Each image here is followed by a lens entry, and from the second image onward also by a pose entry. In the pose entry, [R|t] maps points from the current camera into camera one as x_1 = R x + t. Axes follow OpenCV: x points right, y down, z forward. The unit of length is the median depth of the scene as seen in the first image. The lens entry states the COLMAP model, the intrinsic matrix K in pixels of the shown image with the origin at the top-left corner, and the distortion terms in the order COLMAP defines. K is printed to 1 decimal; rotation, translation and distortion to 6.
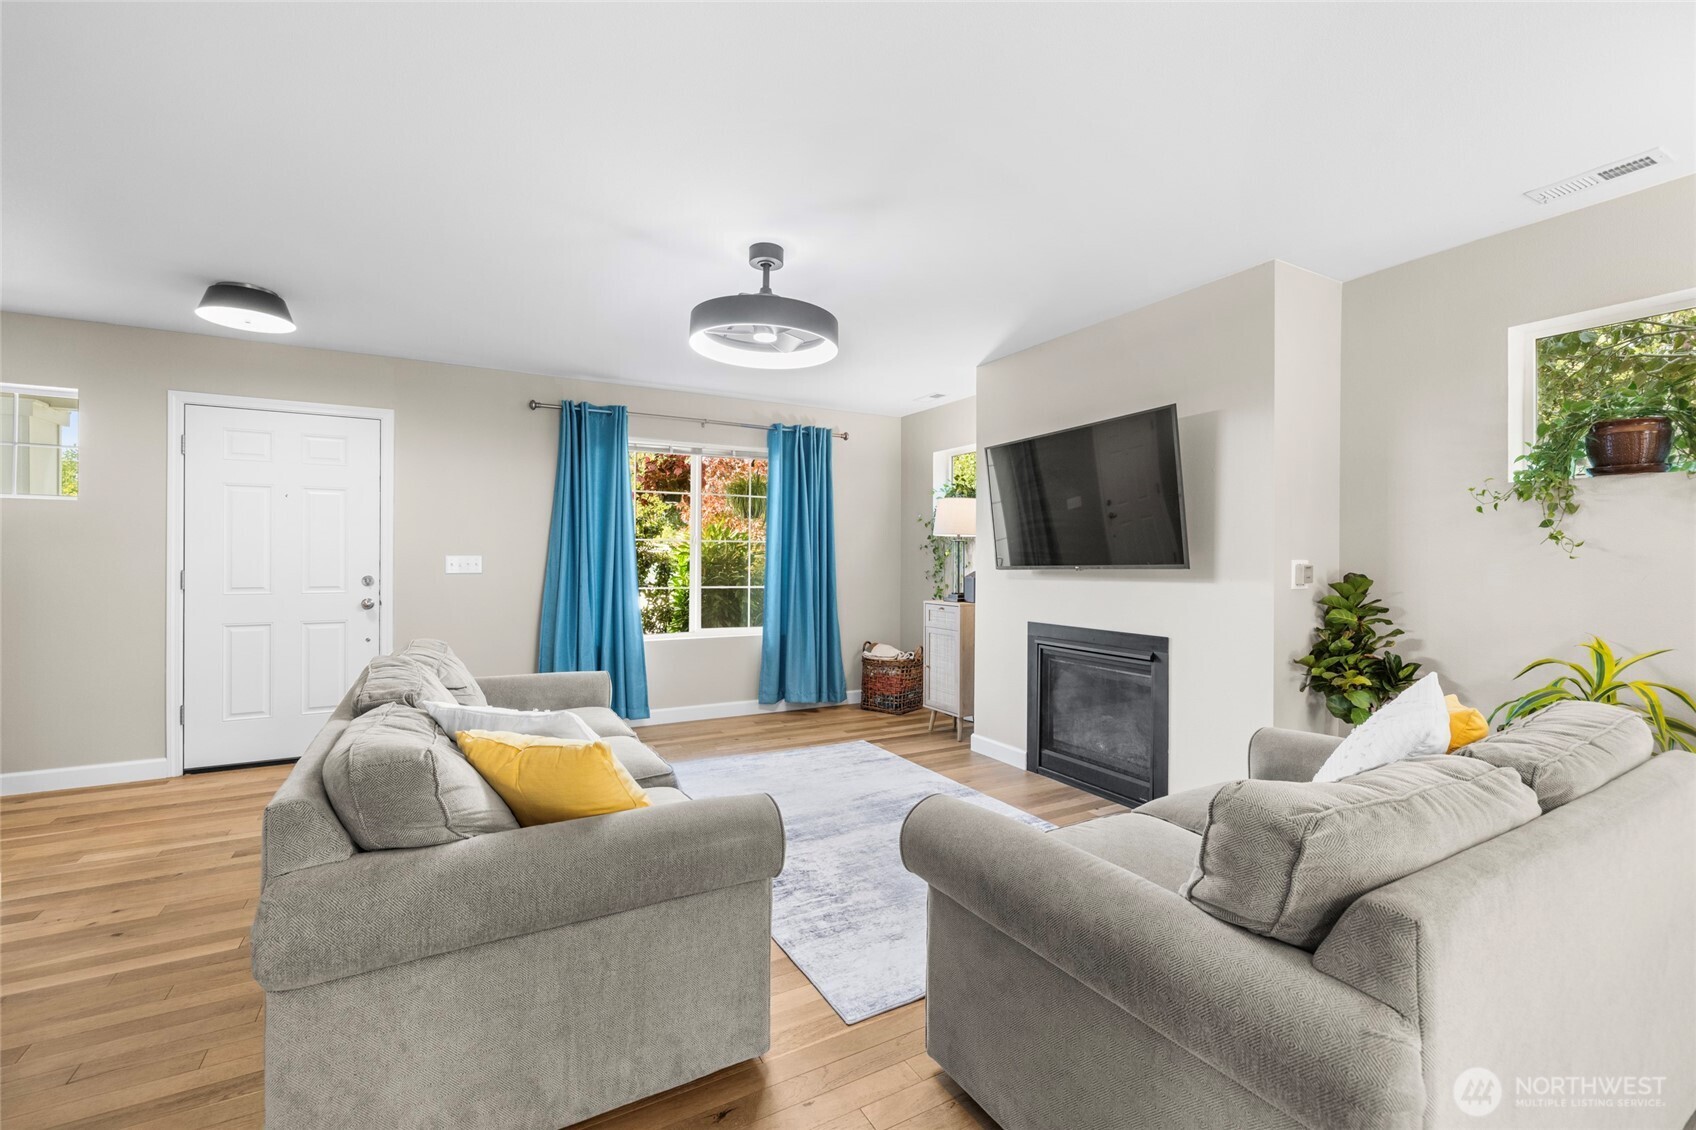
lens RADIAL K [[712.1, 0, 834.1], [0, 712.1, 563.9], [0, 0, 1]] dist [-0.004196, -0.000123]
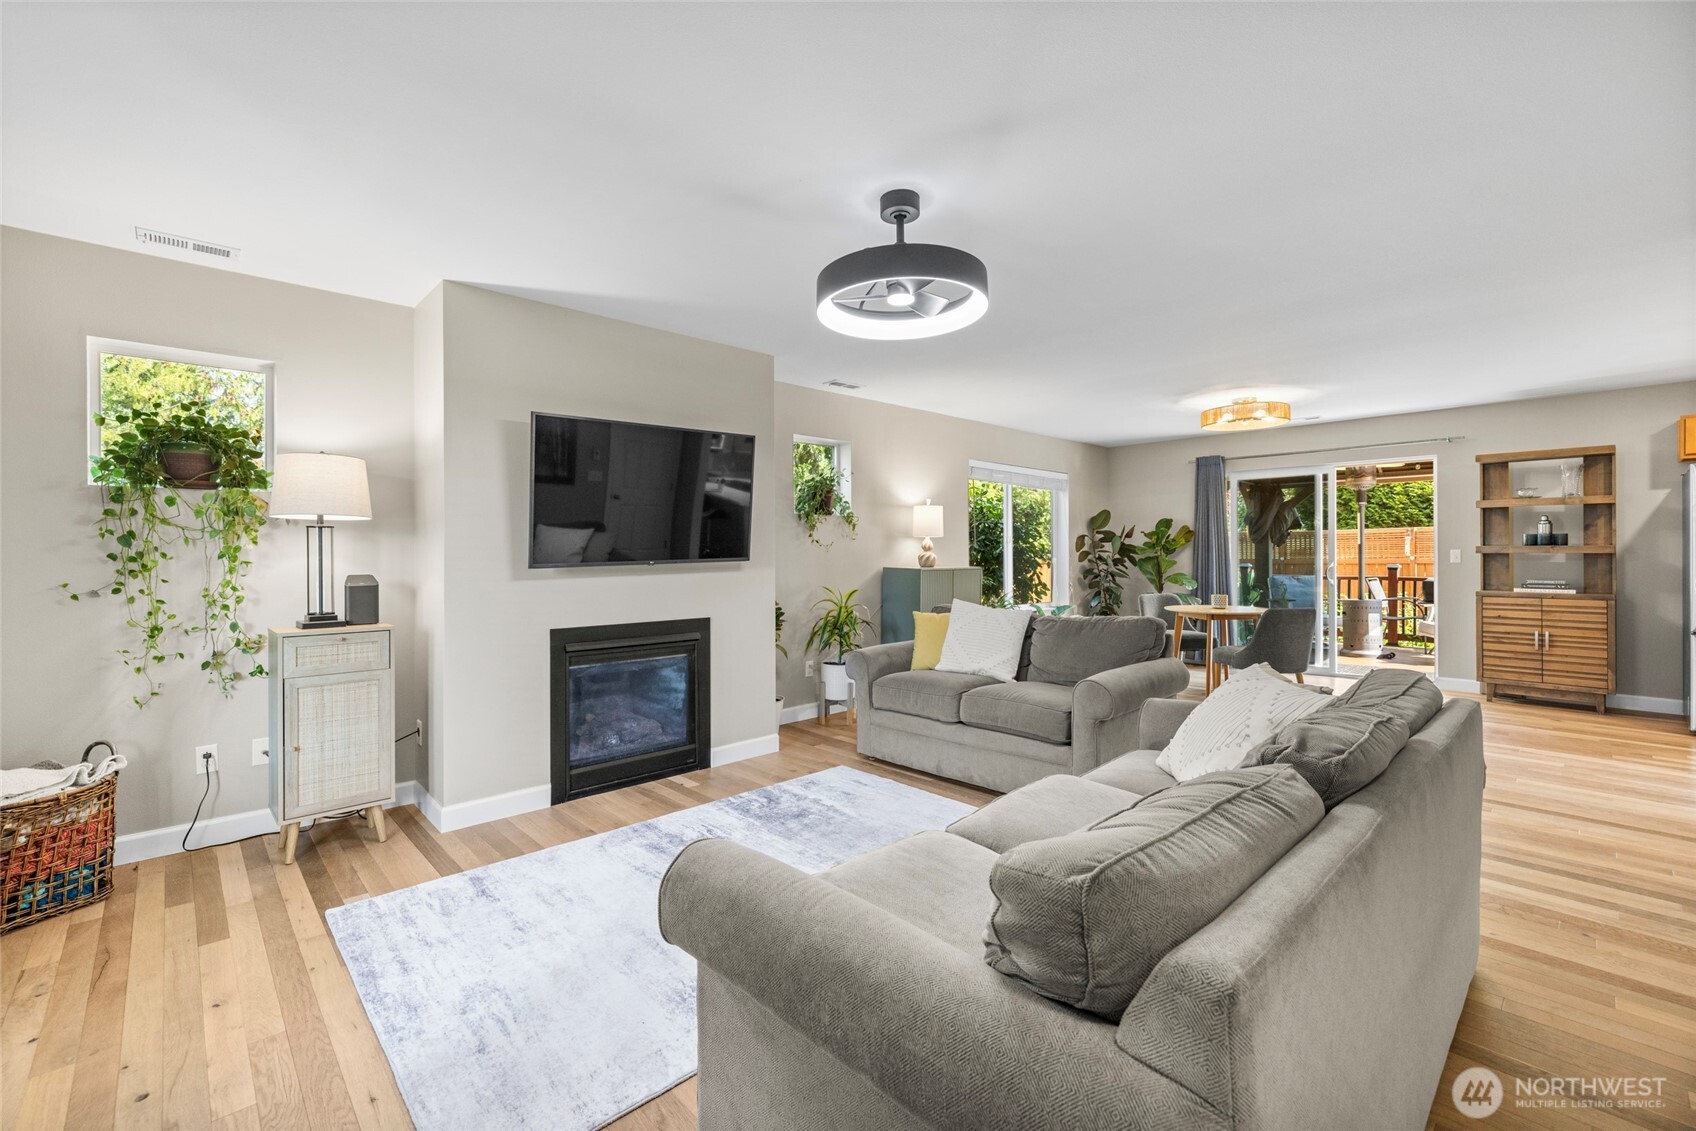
lens RADIAL K [[712.1, 0, 836.6], [0, 712.1, 553.1], [0, 0, 1]] dist [-0.004196, -0.000123]
pose [[-0.248779, -0.001484, 0.968559, -0.703480], [0.012398, 0.999912, 0.004717, -0.009733], [-0.968481, 0.013182, -0.248739, 0.990116]]
